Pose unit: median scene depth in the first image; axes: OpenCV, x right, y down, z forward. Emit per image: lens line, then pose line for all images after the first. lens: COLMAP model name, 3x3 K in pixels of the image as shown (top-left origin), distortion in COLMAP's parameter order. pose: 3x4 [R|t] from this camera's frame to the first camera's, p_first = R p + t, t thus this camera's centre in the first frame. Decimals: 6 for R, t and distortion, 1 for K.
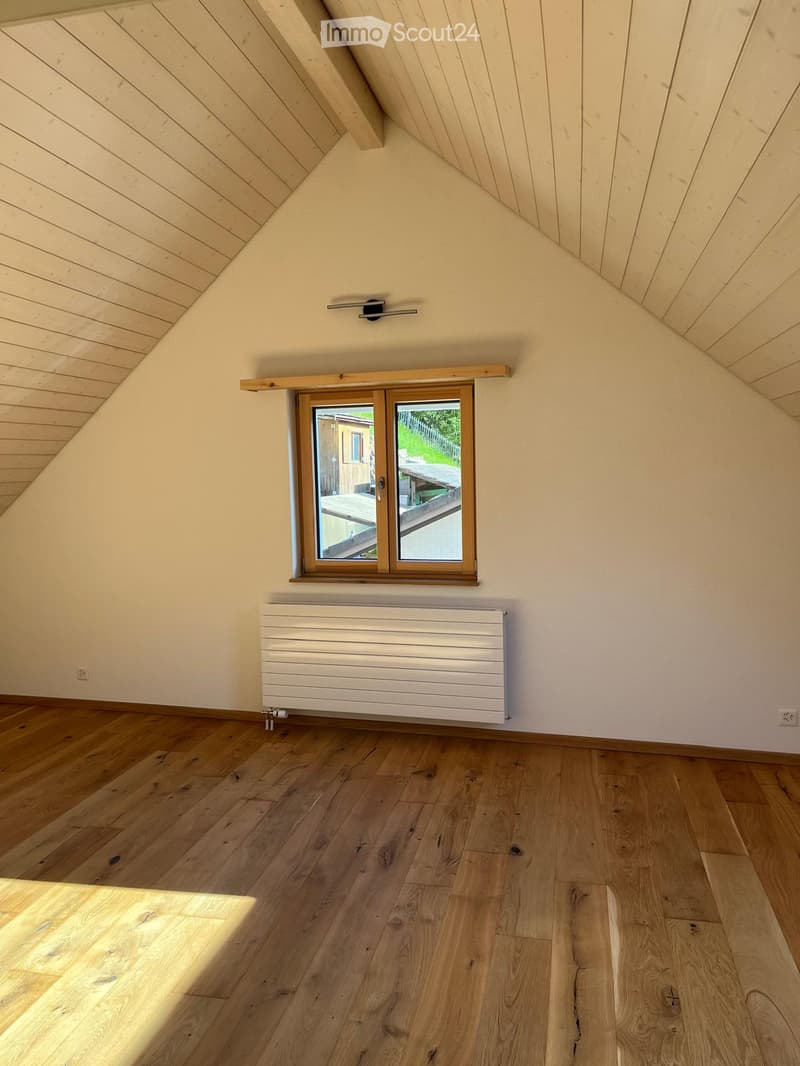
lens RADIAL K [[813.1, 0, 400.0], [0, 813.1, 533.0], [0, 0, 1]] dist [0.048995, -0.081836]
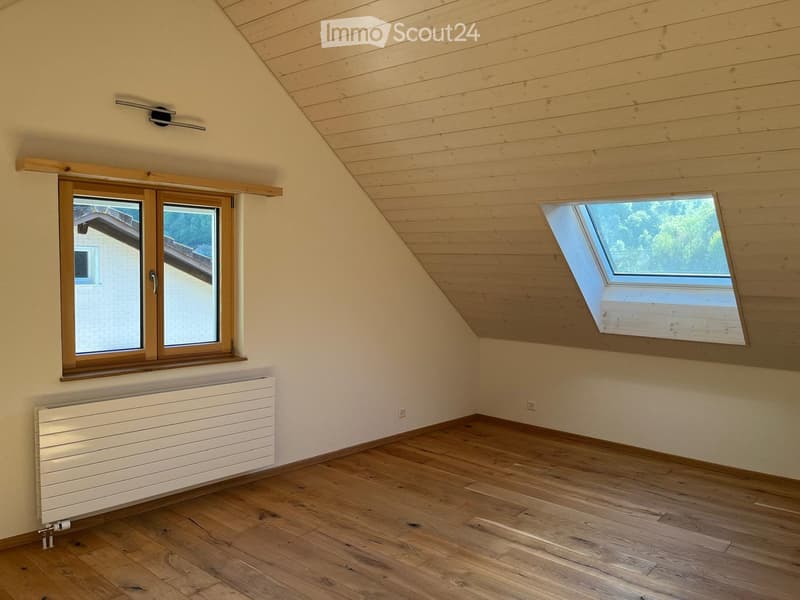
lens RADIAL K [[610.2, 0, 400.0], [0, 610.2, 300.0], [0, 0, 1]] dist [0.048995, -0.081836]
pose [[0.461012, -0.026993, 0.886983, -0.639996], [0.043487, 0.999024, 0.007800, -0.024381], [-0.886327, 0.034977, 0.461736, 0.367537]]
